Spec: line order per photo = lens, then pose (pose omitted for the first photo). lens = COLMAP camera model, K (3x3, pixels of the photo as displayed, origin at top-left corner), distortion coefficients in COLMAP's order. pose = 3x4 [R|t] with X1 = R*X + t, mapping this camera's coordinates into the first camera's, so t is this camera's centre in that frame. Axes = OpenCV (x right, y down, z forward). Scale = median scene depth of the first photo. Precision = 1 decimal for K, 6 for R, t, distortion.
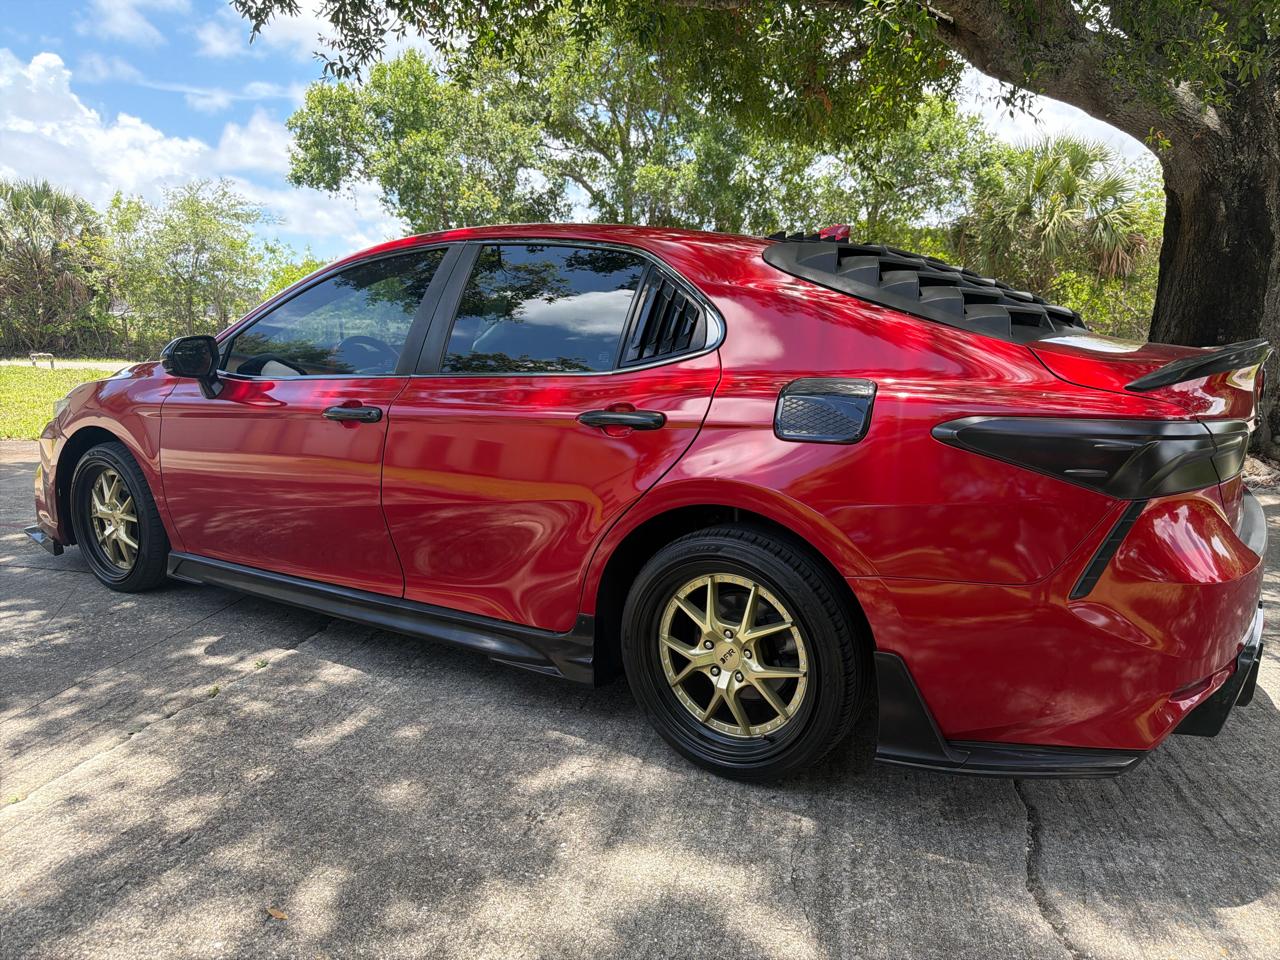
lens RADIAL K [[936.3, 0, 640.0], [0, 936.3, 480.0], [0, 0, 1]] dist [0.004305, -0.006012]
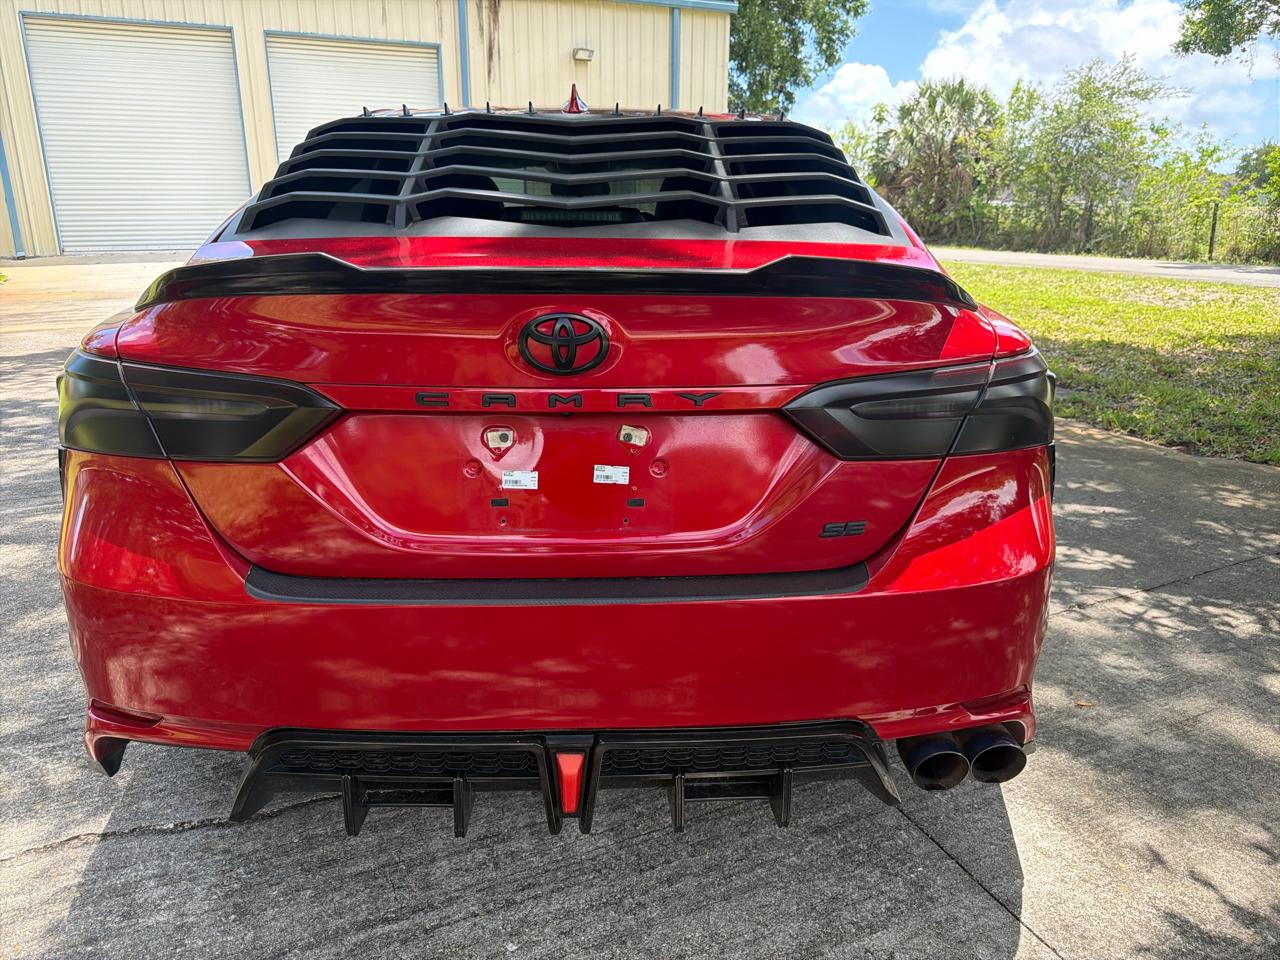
lens RADIAL K [[936.3, 0, 640.0], [0, 936.3, 480.0], [0, 0, 1]] dist [0.004305, -0.006012]
pose [[0.569817, 0.235026, -0.787446, 0.128262], [-0.146429, 0.971934, 0.184130, -0.014973], [0.808620, 0.010384, 0.588239, 0.083451]]
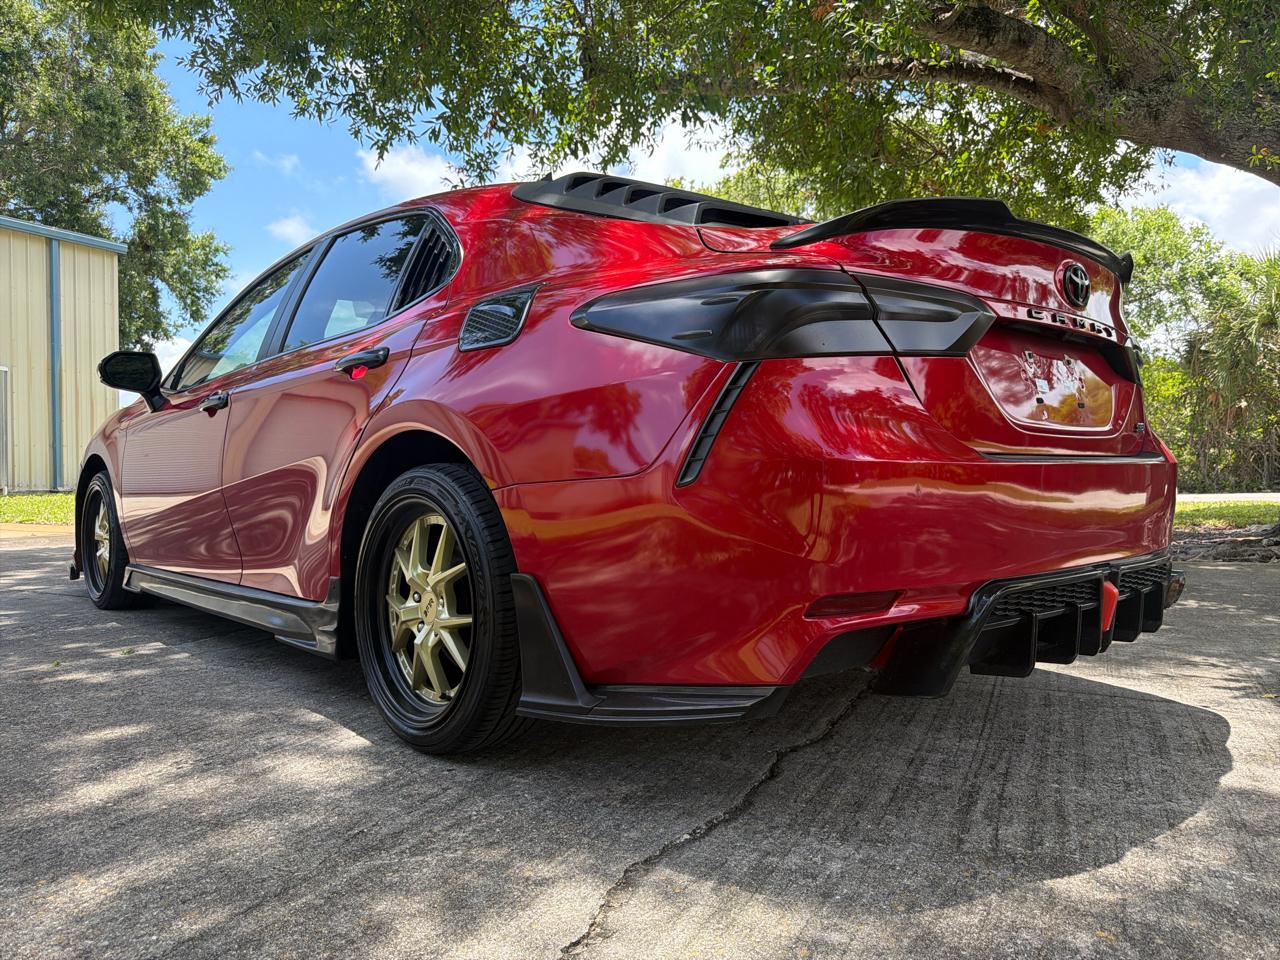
lens RADIAL K [[932.0, 0, 652.9], [0, 932.0, 462.8], [0, 0, 1]] dist [0.000662, -0.002104]
pose [[0.969259, -0.015519, -0.245555, 0.057984], [-0.028183, 0.984437, -0.173461, 0.022441], [0.244425, 0.175049, 0.953737, 0.020653]]
